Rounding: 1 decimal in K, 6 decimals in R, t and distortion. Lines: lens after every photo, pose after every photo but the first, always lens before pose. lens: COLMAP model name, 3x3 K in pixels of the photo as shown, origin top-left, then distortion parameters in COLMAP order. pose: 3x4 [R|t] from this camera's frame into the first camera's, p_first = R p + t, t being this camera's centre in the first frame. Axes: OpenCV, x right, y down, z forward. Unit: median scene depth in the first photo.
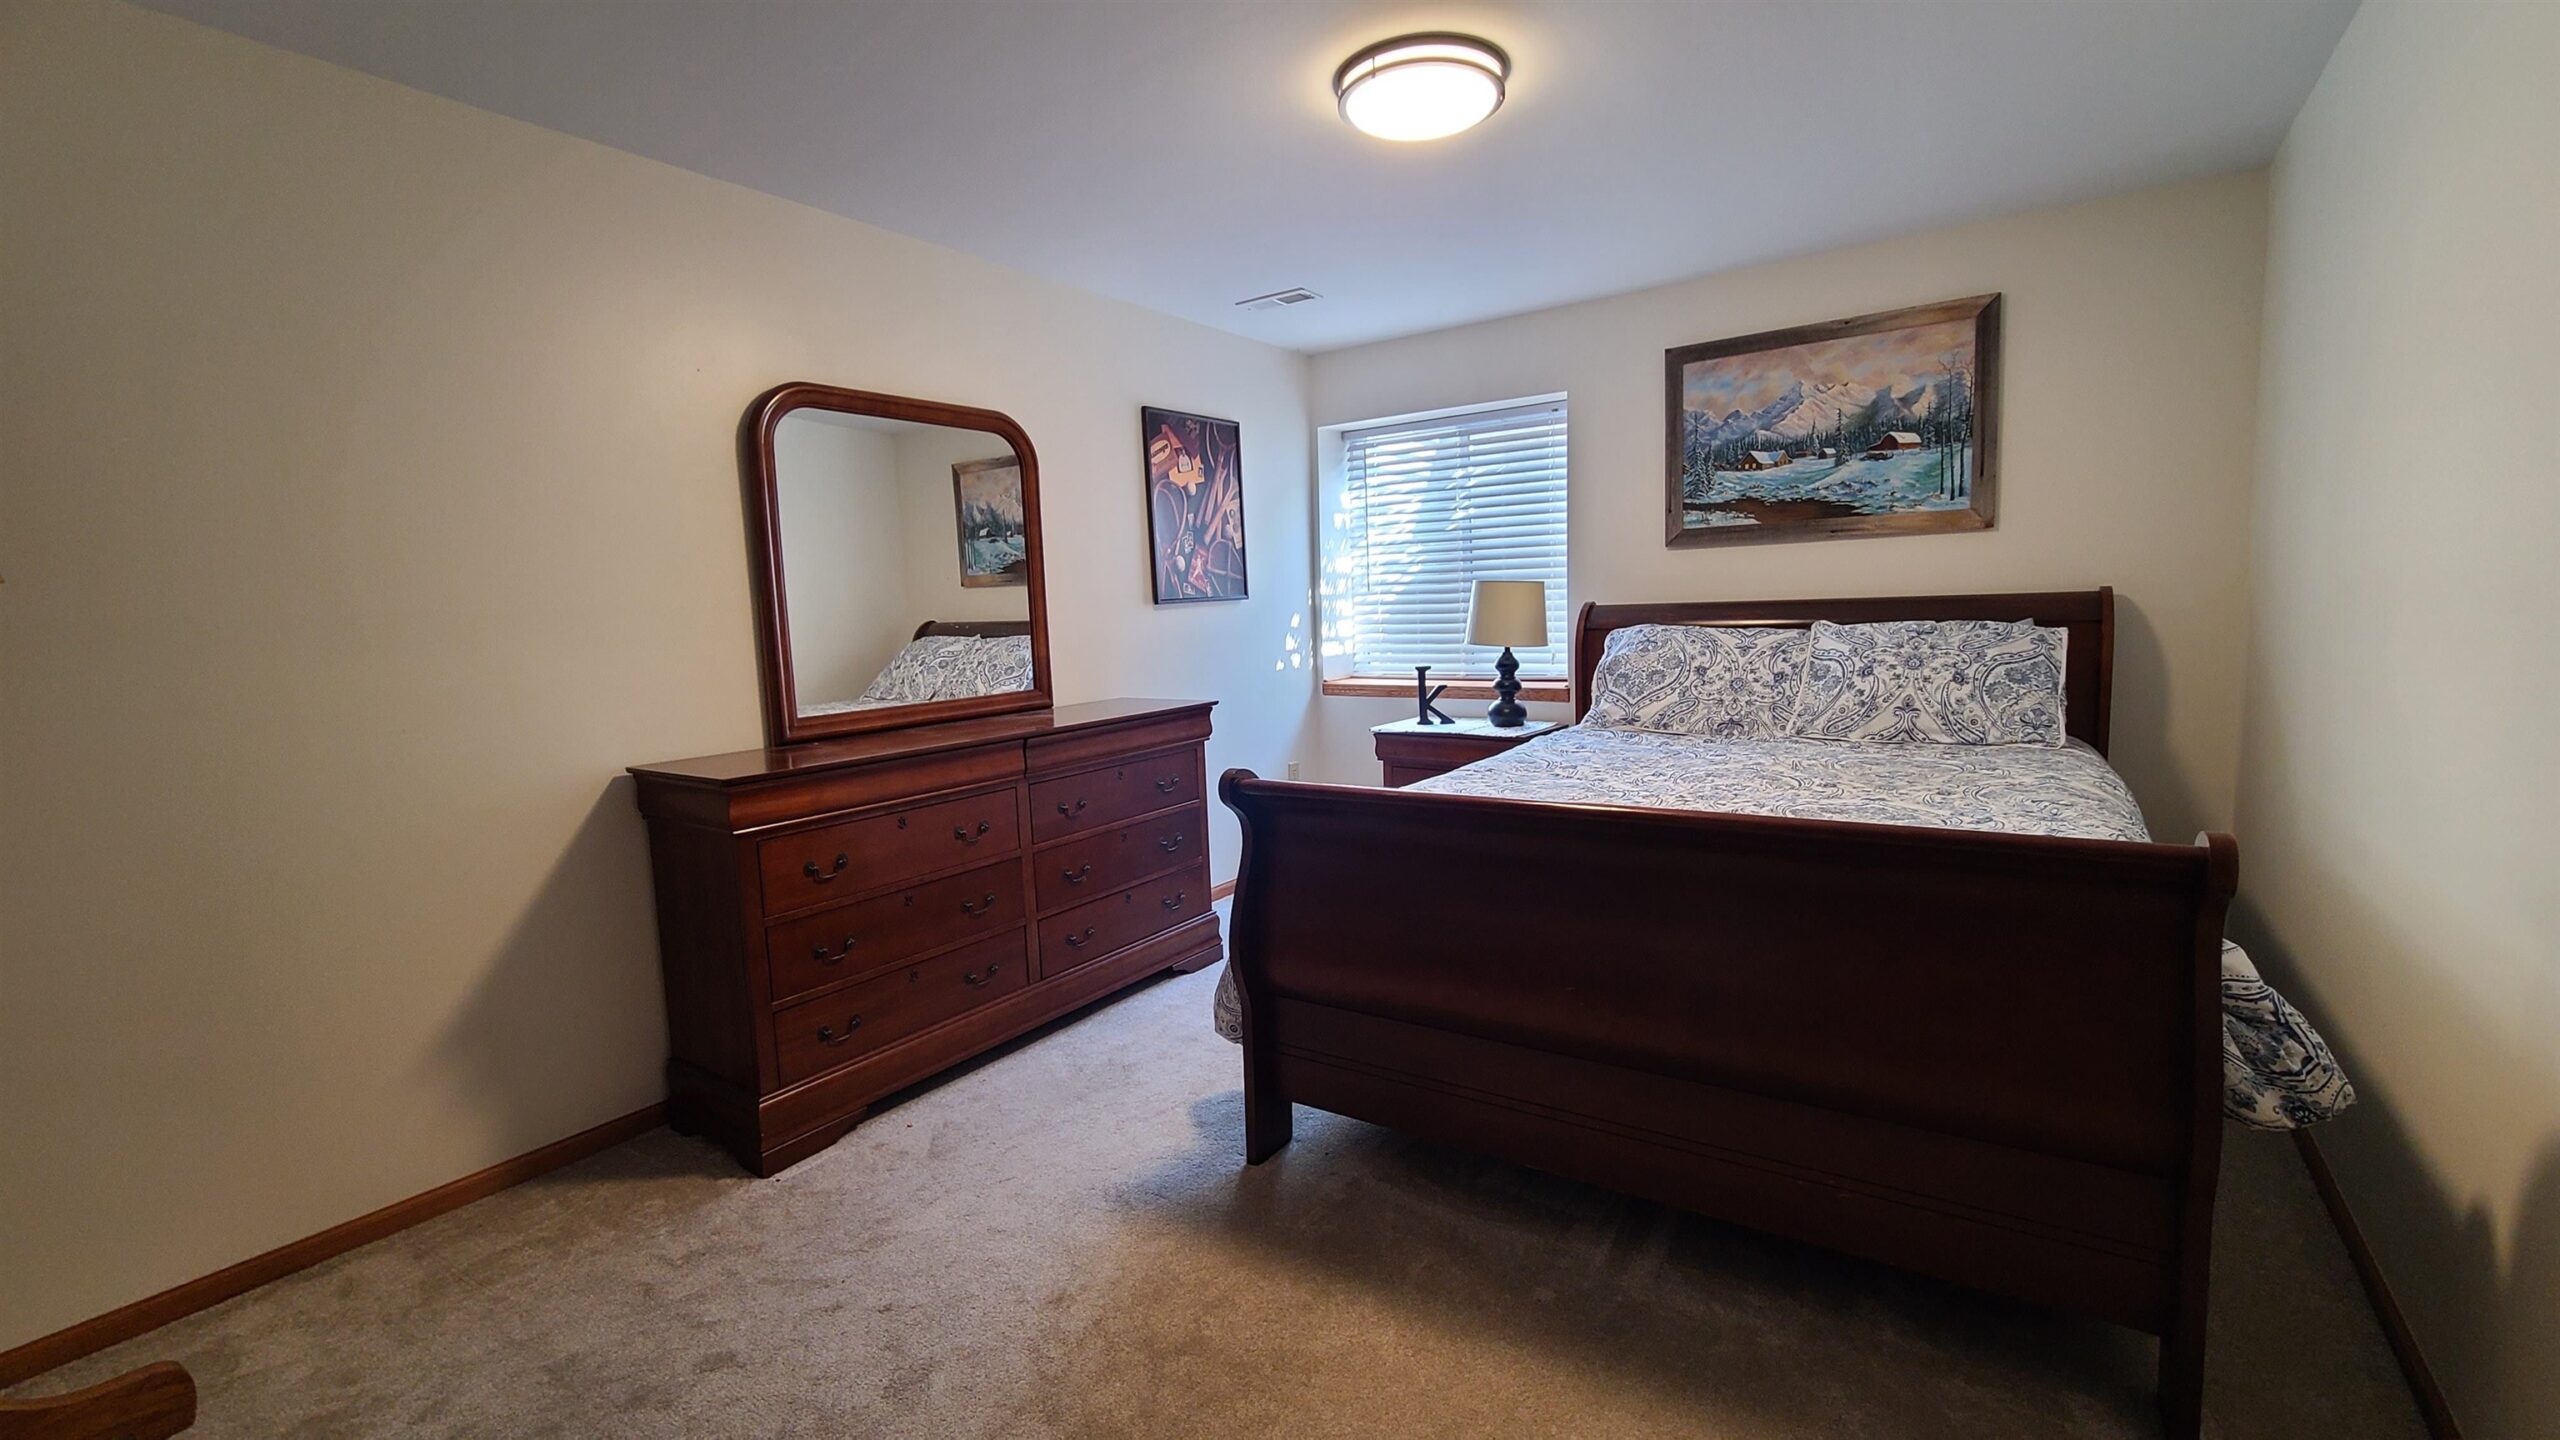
lens RADIAL K [[1045.2, 0, 1272.6], [0, 1045.2, 725.6], [0, 0, 1]] dist [-0.003428, -0.000480]
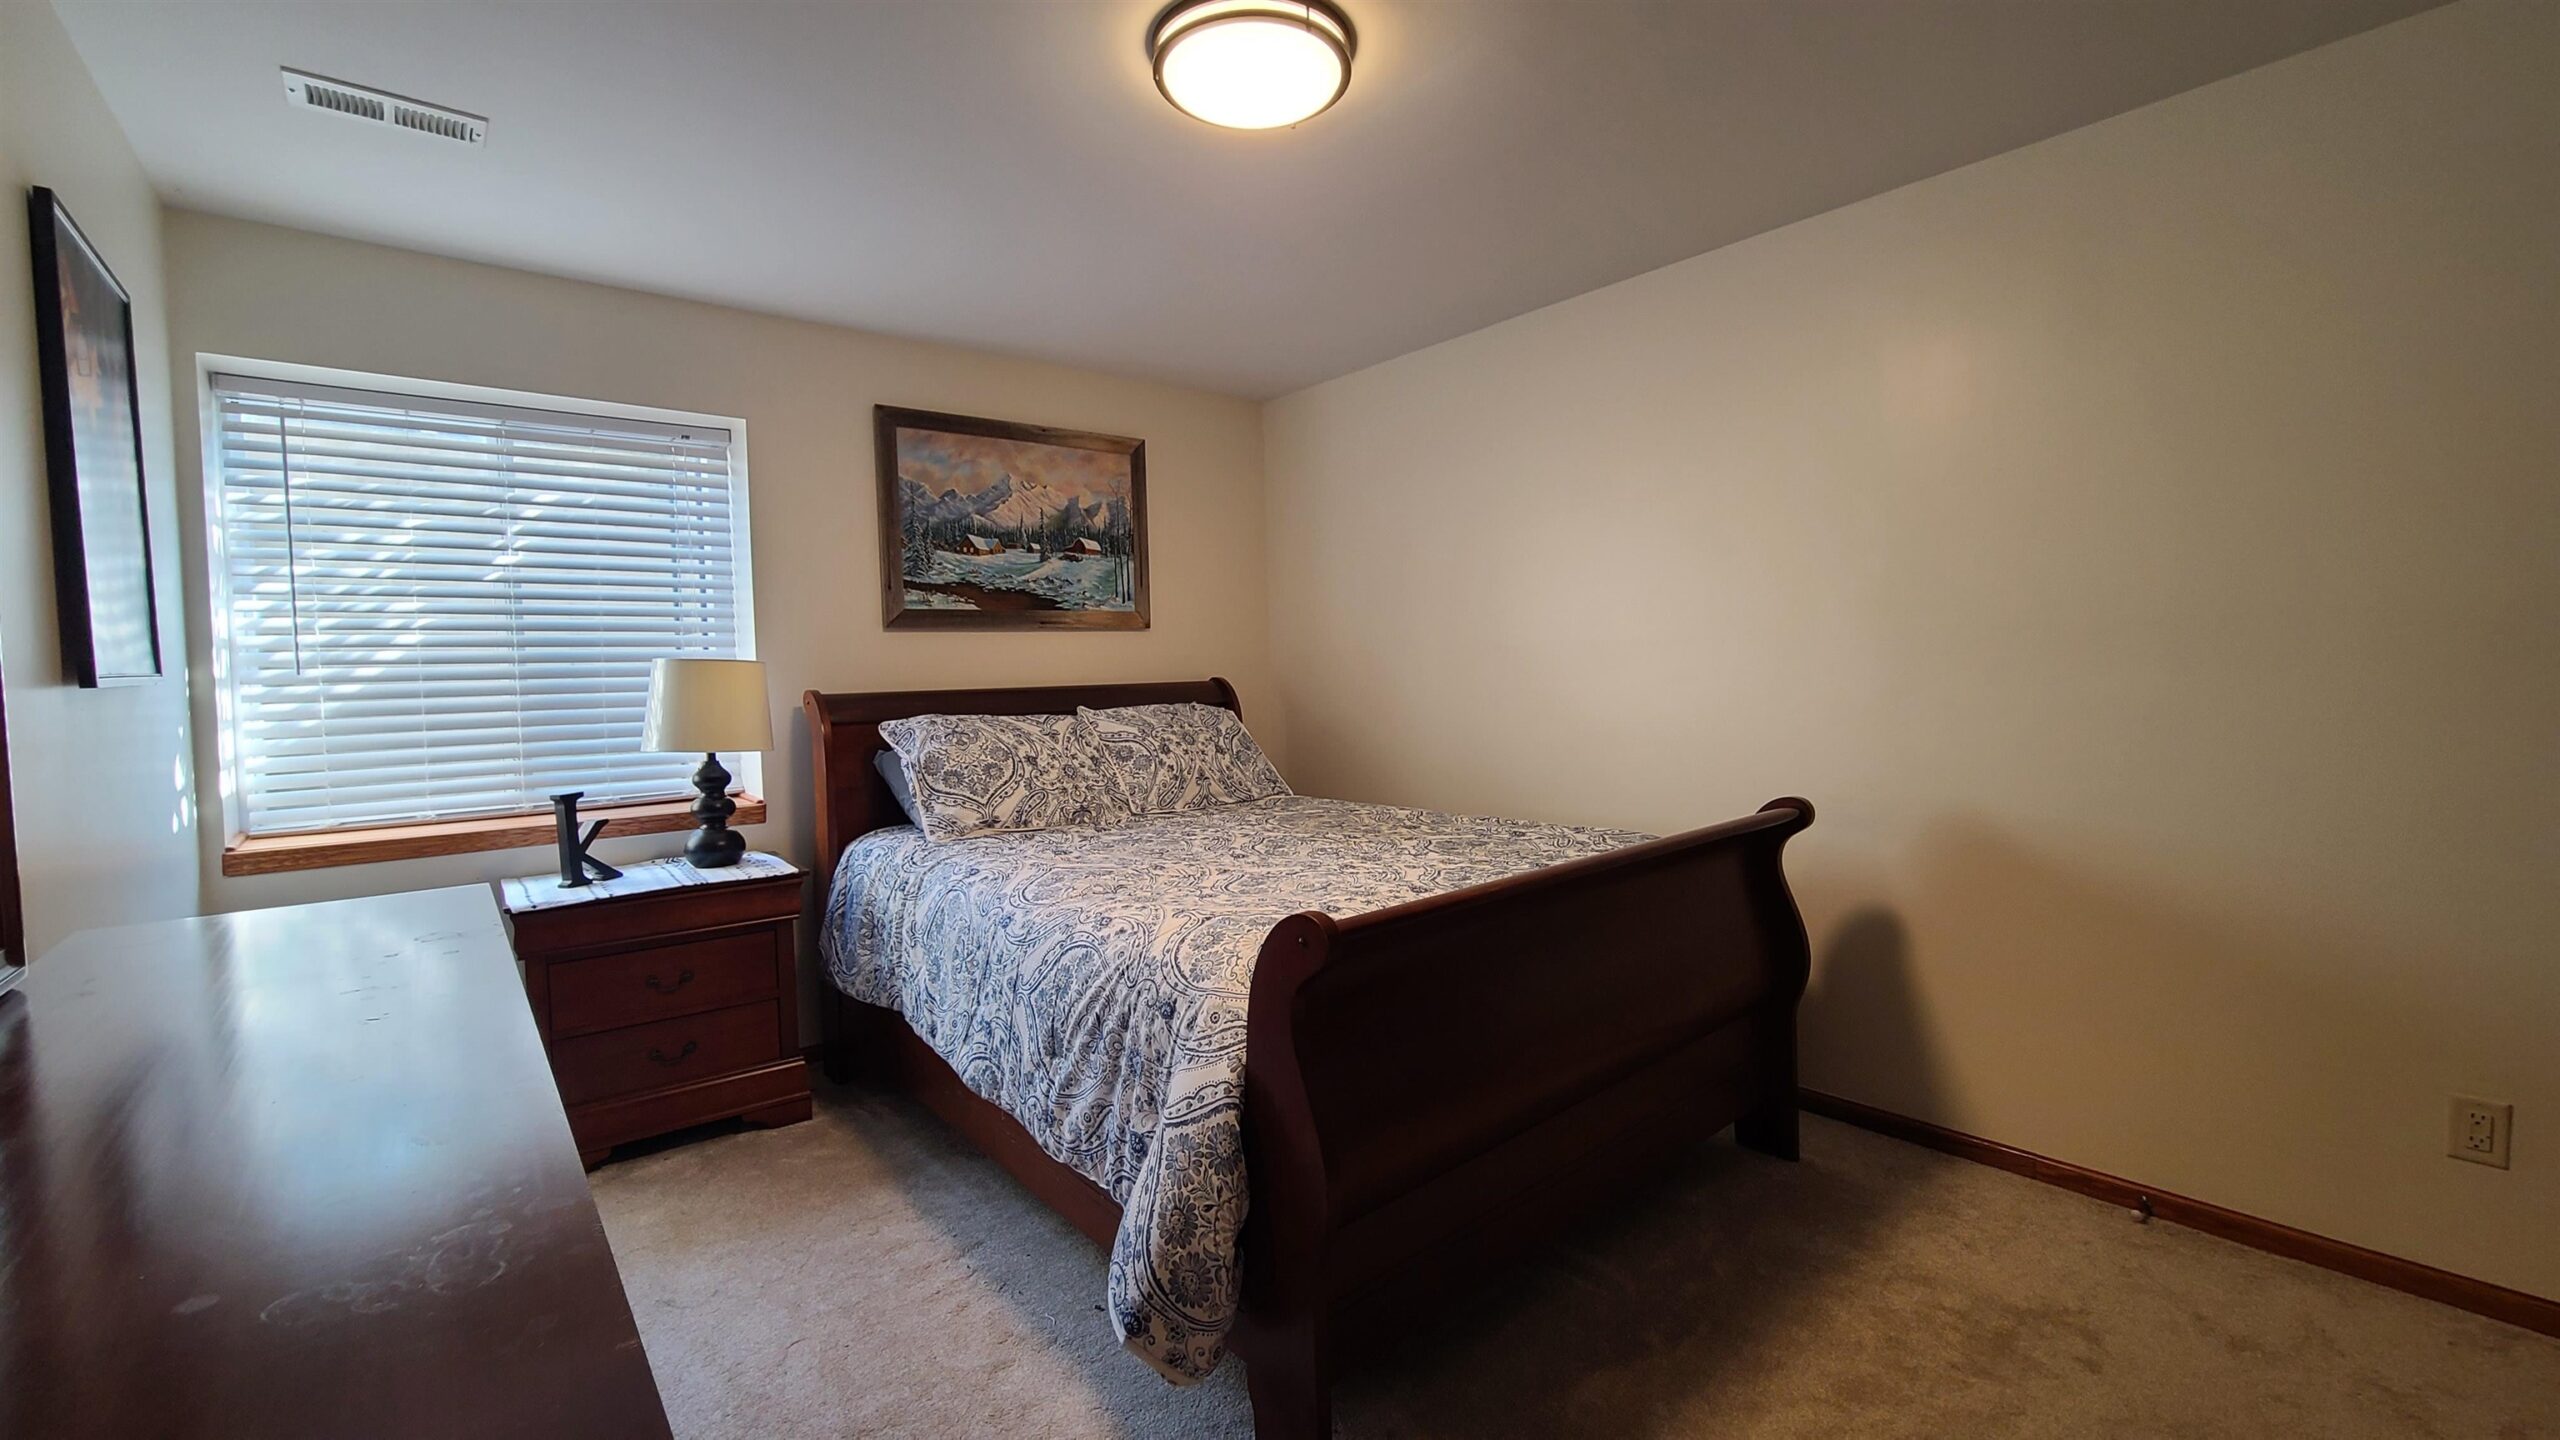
lens RADIAL K [[1045.2, 0, 1270.6], [0, 1045.2, 708.5], [0, 0, 1]] dist [-0.003428, -0.000480]
pose [[0.270868, -0.004675, 0.962605, -0.393823], [0.129453, 0.991081, -0.031613, -0.037838], [-0.953872, 0.133176, 0.269057, 0.498435]]
